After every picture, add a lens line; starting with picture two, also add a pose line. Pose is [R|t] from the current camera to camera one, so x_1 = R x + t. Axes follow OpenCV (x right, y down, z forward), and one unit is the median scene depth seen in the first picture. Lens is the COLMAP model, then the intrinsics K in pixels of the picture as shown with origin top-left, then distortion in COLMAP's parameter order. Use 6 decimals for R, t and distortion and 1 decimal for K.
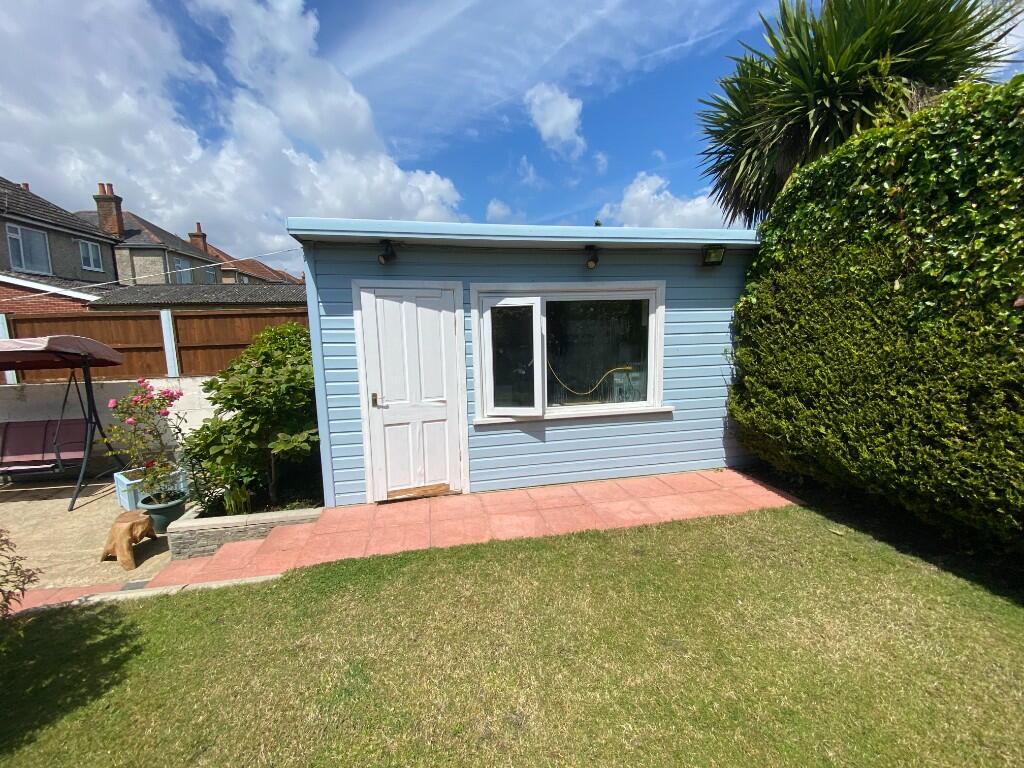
lens RADIAL K [[408.8, 0, 512.0], [0, 408.8, 384.0], [0, 0, 1]] dist [0.012436, -0.015953]
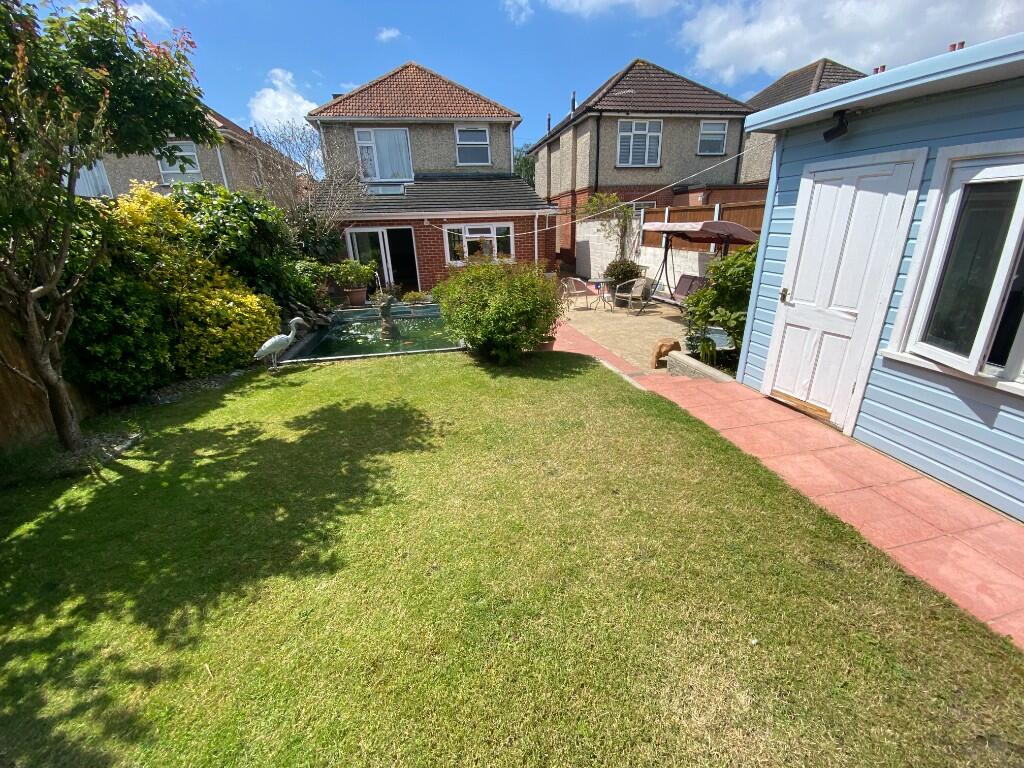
lens RADIAL K [[408.8, 0, 512.0], [0, 408.8, 384.0], [0, 0, 1]] dist [0.012436, -0.015953]
pose [[0.006498, 0.375908, -0.926634, 0.653365], [-0.108452, 0.921453, 0.373045, -0.061849], [0.994080, 0.098072, 0.046756, 0.315539]]
